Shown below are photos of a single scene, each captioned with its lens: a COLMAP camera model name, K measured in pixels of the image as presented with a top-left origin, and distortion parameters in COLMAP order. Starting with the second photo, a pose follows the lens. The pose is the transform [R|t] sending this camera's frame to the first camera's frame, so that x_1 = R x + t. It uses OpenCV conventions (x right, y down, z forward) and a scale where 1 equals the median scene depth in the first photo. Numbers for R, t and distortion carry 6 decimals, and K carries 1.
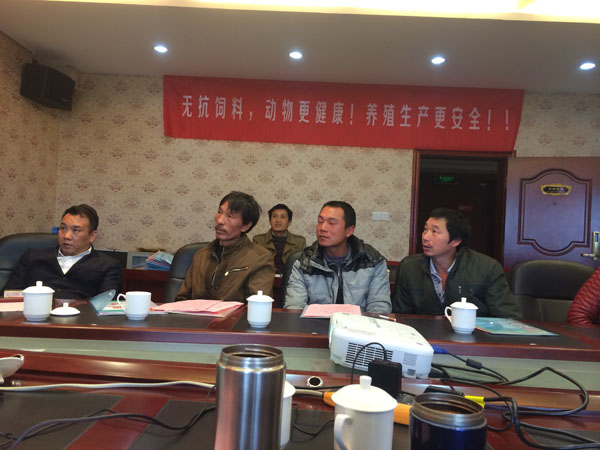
lens RADIAL K [[445.4, 0, 321.3], [0, 445.4, 209.3], [0, 0, 1]] dist [0.072757, 0.003477]
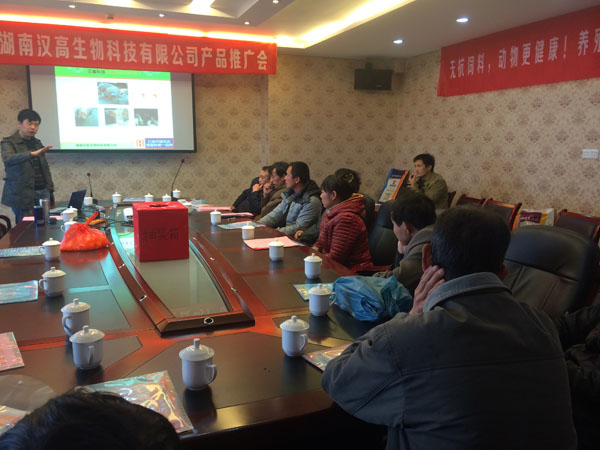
lens RADIAL K [[518.6, 0, 298.0], [0, 518.6, 233.4], [0, 0, 1]] dist [0.043904, -0.045559]
pose [[0.412515, 0.105250, -0.904850, 0.891953], [0.009617, 0.992744, 0.119858, 0.043601], [0.910900, -0.058145, 0.408509, -0.004093]]
